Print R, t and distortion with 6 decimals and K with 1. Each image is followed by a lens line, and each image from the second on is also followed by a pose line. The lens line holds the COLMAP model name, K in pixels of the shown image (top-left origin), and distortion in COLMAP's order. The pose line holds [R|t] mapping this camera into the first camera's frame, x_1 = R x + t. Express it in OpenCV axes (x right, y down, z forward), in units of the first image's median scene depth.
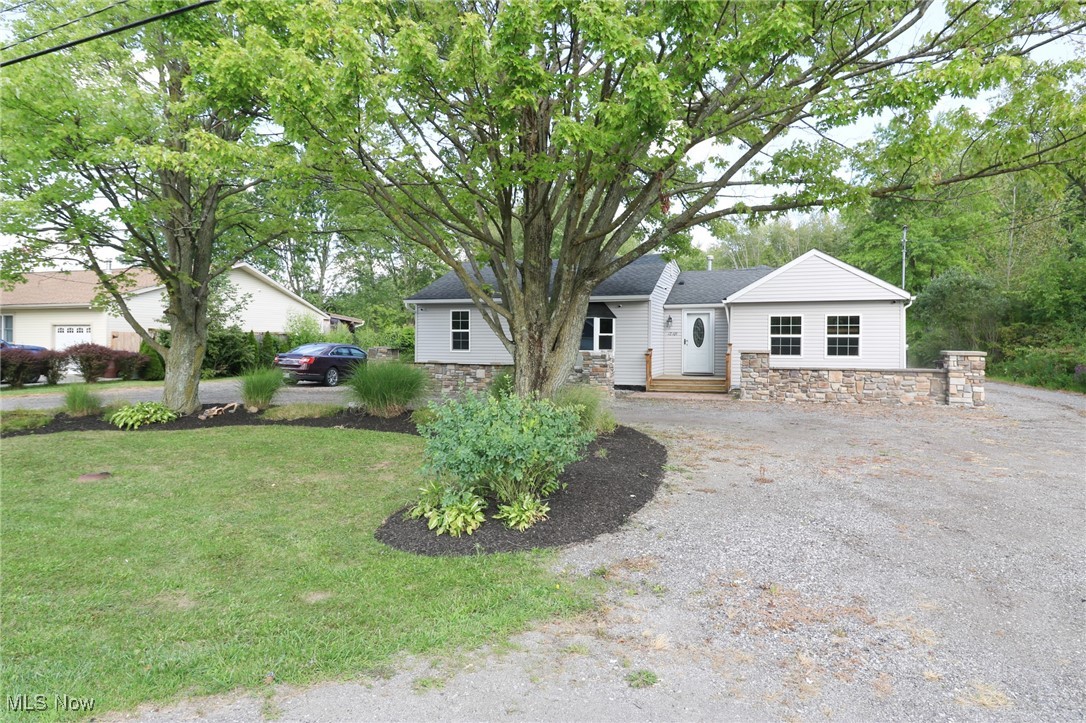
lens RADIAL K [[697.8, 0, 542.2], [0, 697.8, 359.4], [0, 0, 1]] dist [-0.002071, -0.000221]
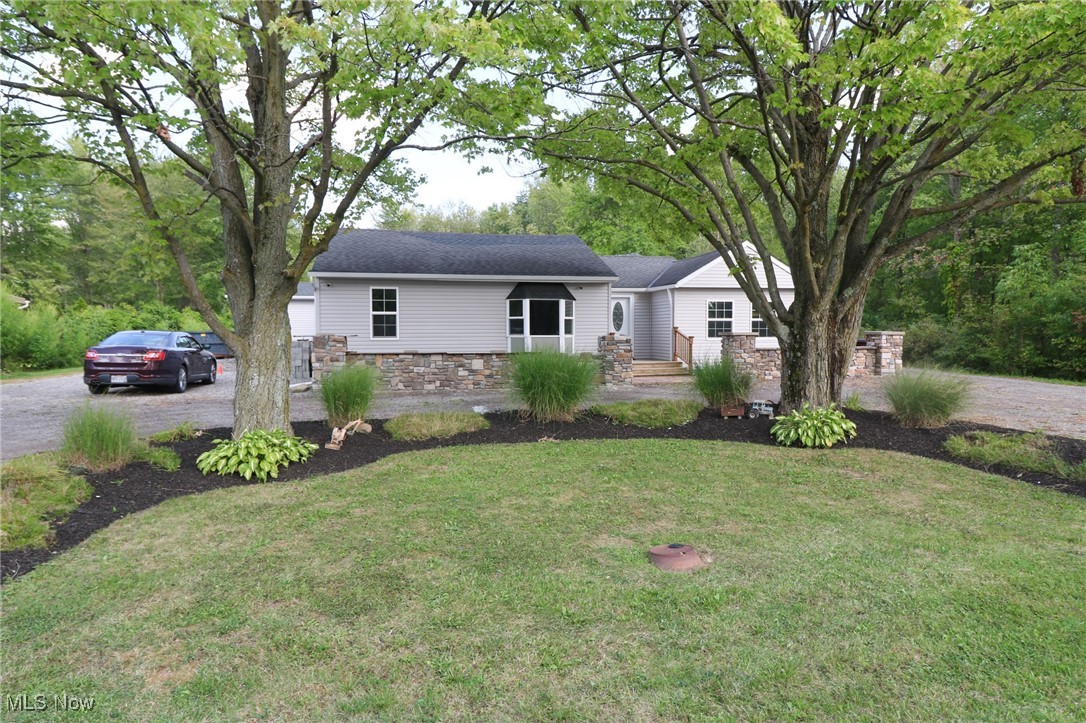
lens RADIAL K [[697.8, 0, 542.8], [0, 697.8, 360.3], [0, 0, 1]] dist [-0.002071, -0.000221]
pose [[0.814001, -0.032239, 0.579969, -0.498230], [0.021205, 0.999442, 0.025795, -0.004269], [-0.580477, -0.008699, 0.814230, 0.275732]]
